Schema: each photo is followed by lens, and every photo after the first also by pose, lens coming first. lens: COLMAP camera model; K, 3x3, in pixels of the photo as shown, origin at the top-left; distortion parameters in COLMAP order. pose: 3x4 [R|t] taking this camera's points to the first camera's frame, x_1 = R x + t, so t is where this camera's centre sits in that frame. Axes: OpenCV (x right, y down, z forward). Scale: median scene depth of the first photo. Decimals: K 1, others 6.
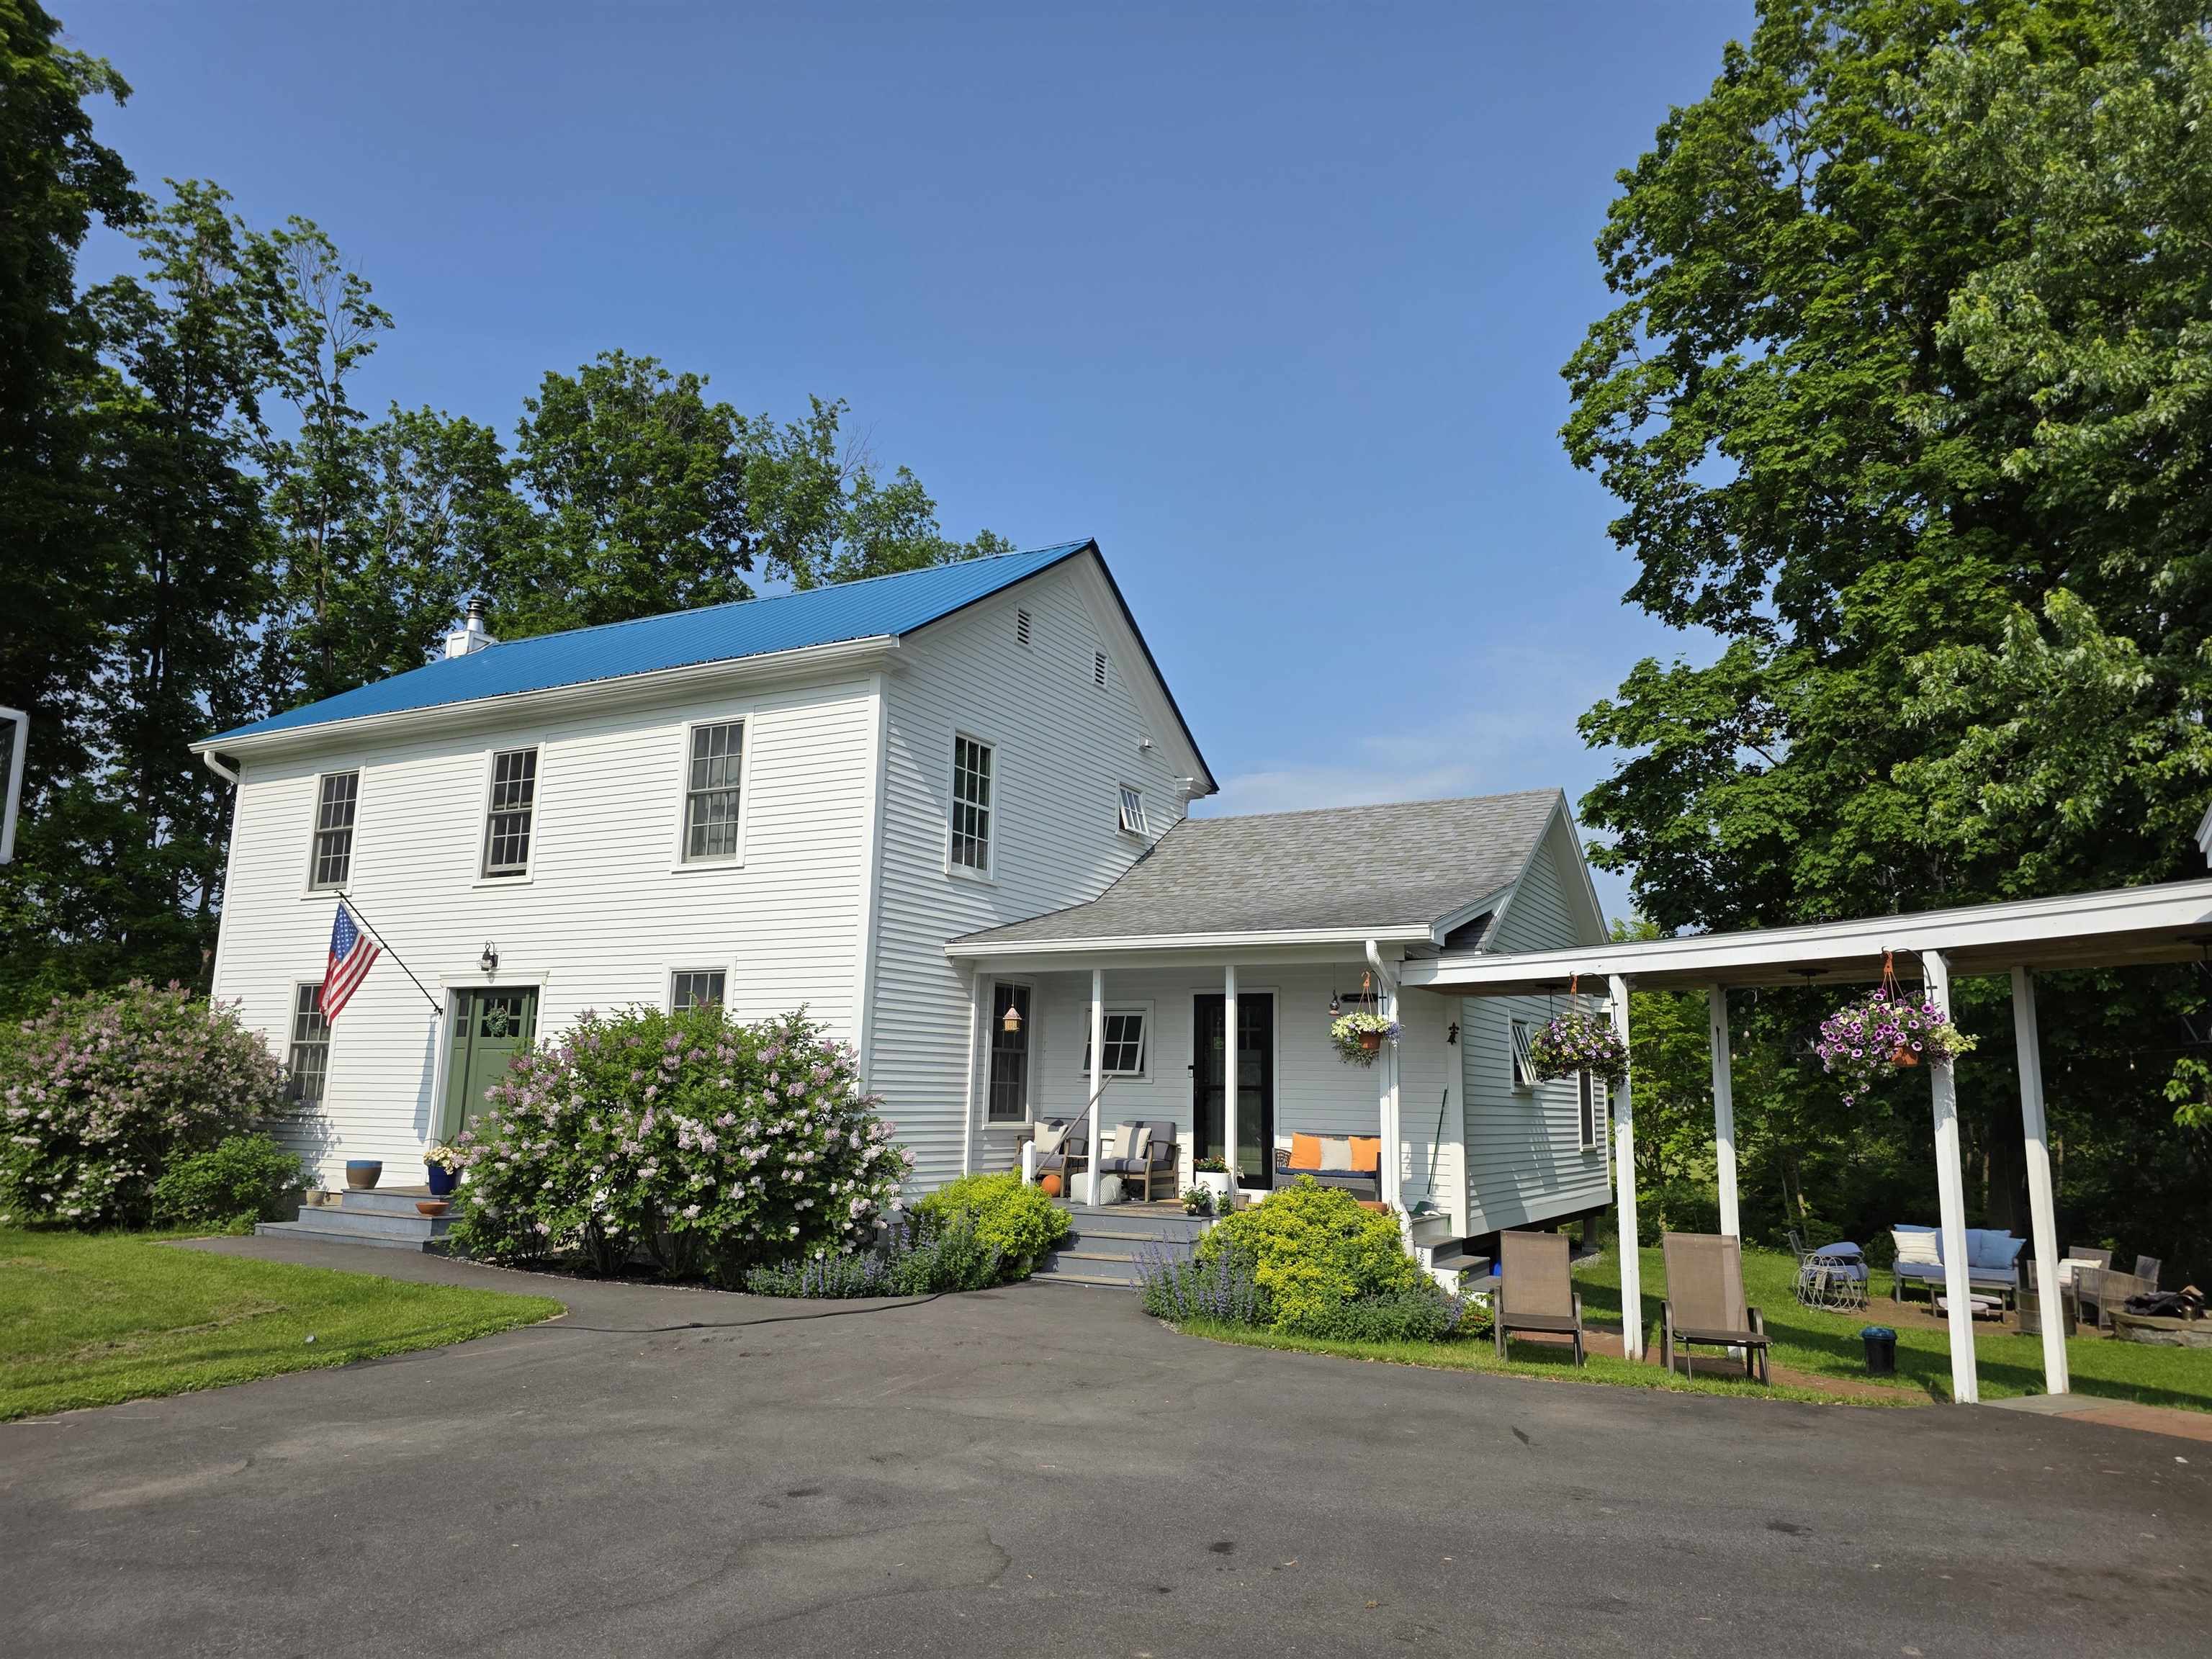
lens RADIAL K [[1506.7, 0, 1106.6], [0, 1506.7, 845.4], [0, 0, 1]] dist [0.114069, -0.094752]
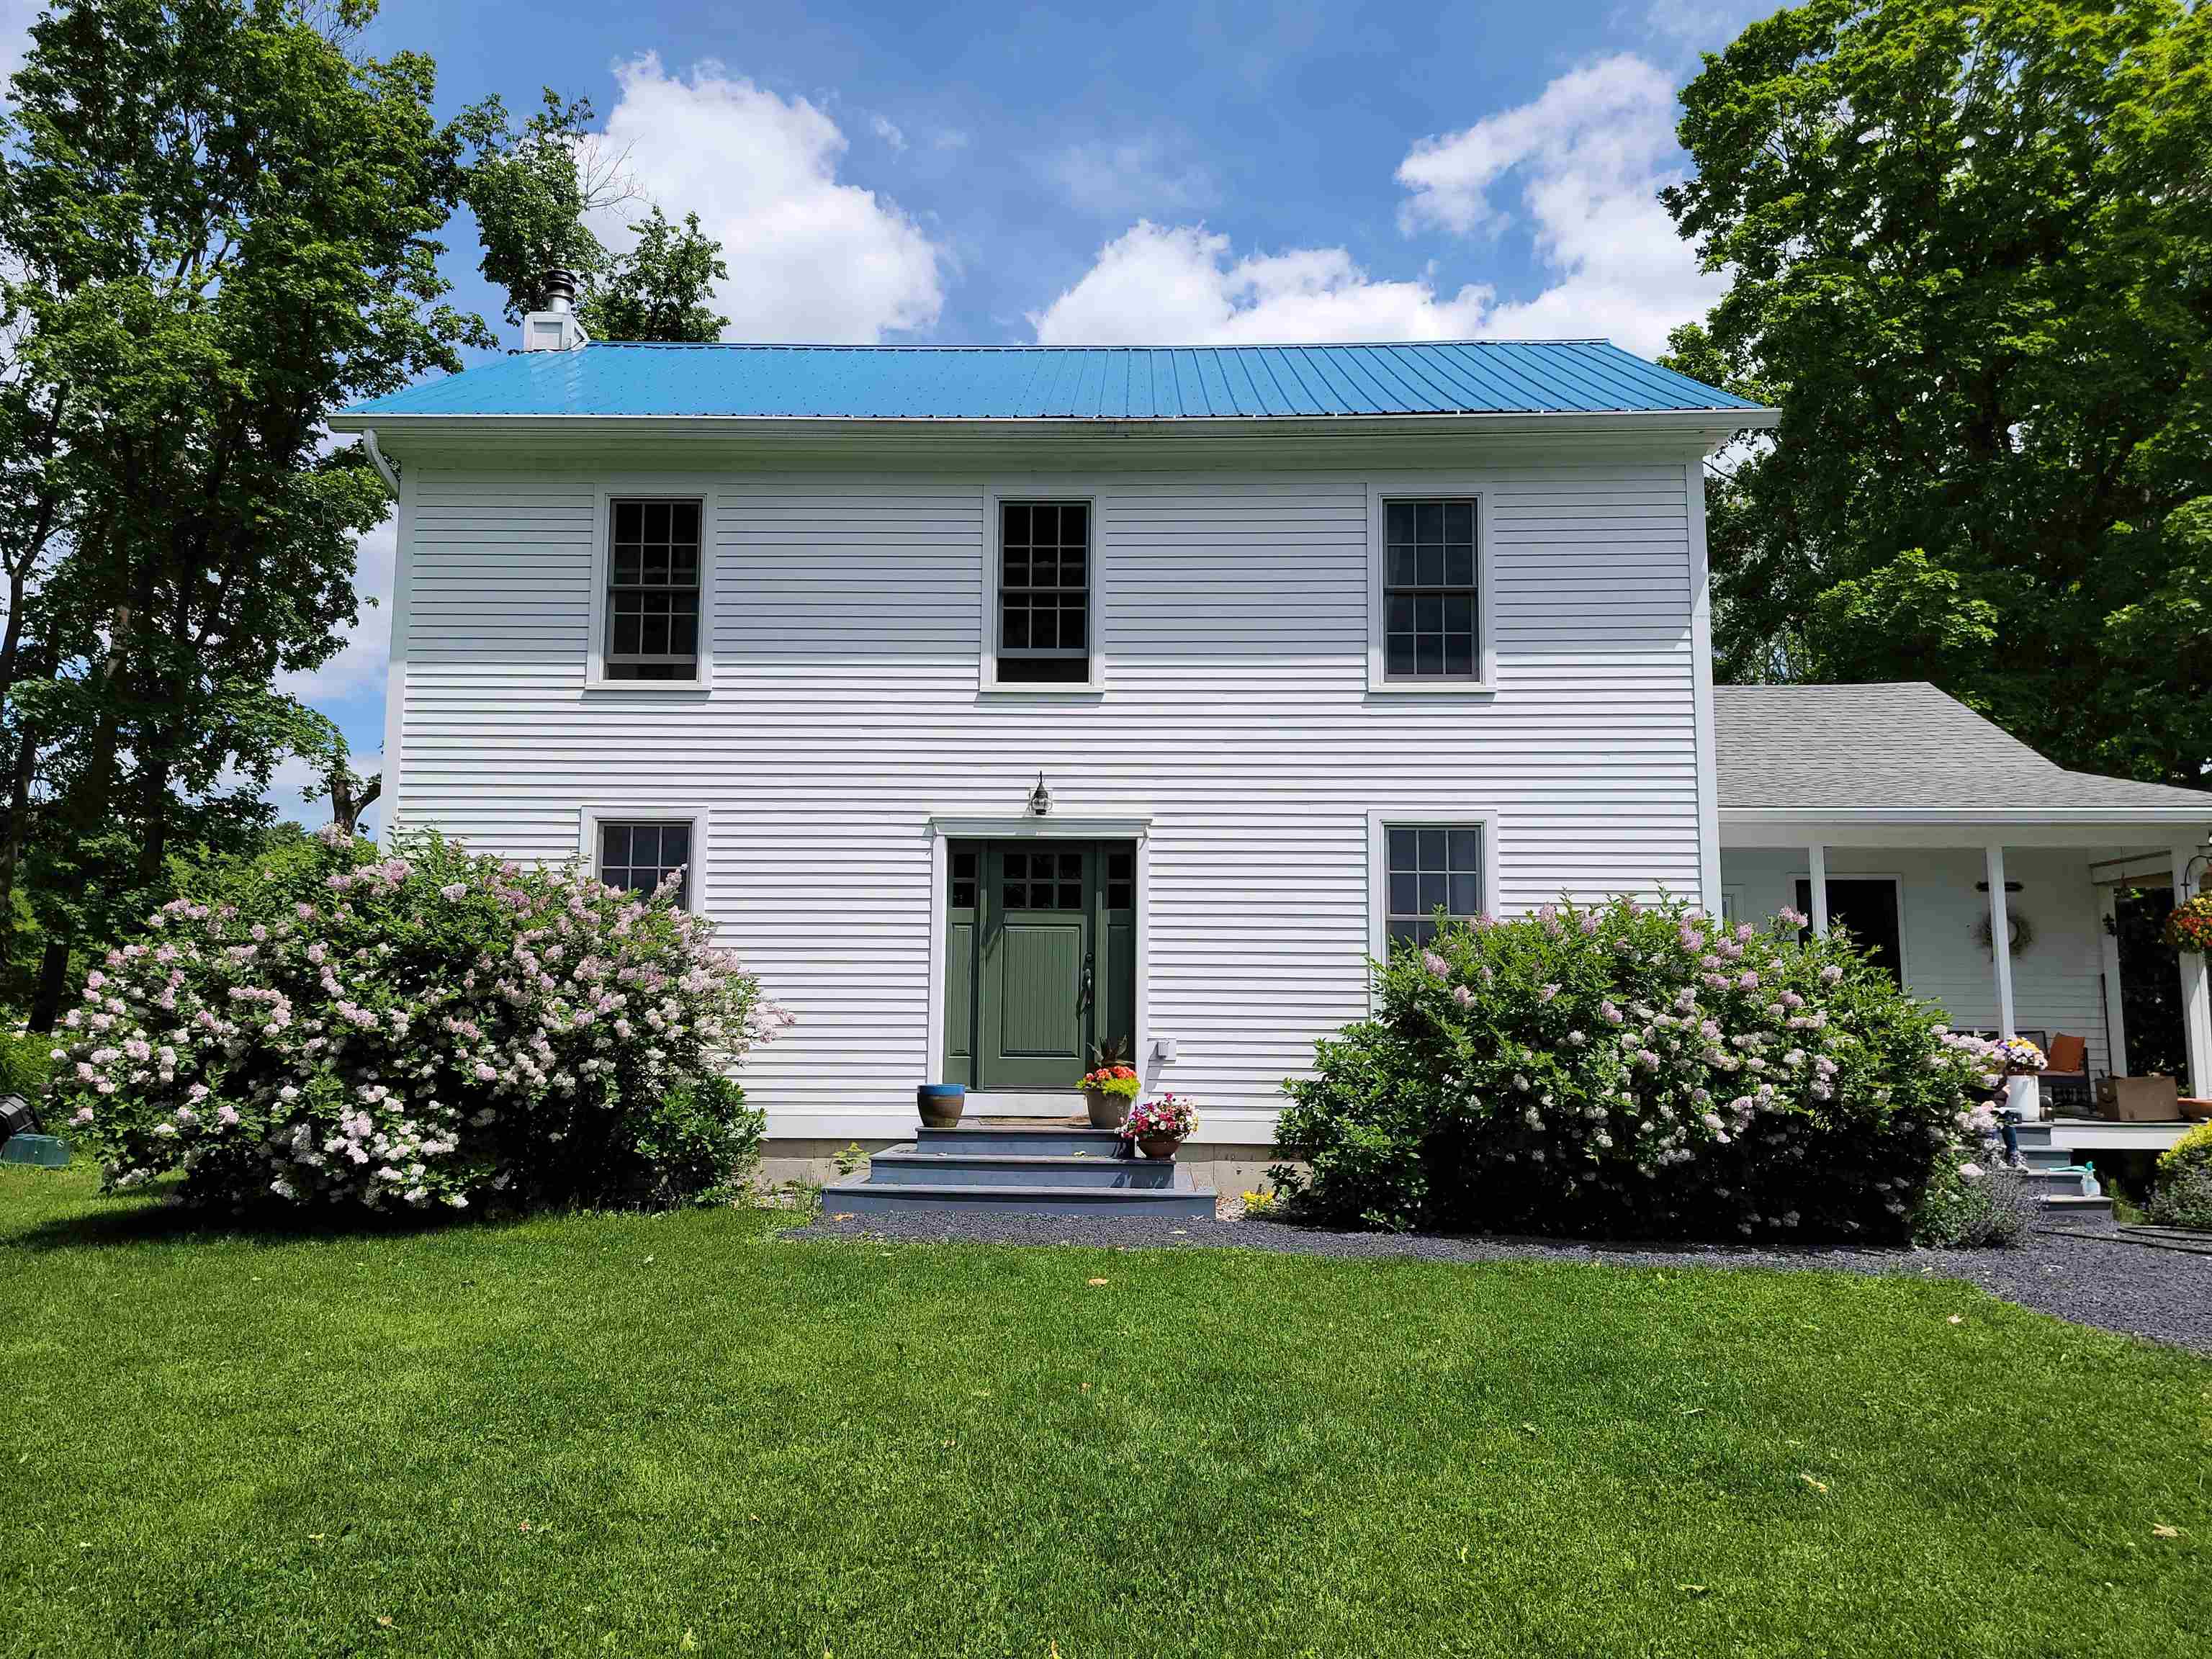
lens RADIAL K [[1529.7, 0, 1124.6], [0, 1529.7, 788.1], [0, 0, 1]] dist [0.022140, -0.011248]
pose [[0.888152, 0.050488, 0.456767, -0.666404], [-0.072280, 0.996922, 0.030352, 0.044979], [-0.453829, -0.059973, 0.889068, 0.349675]]
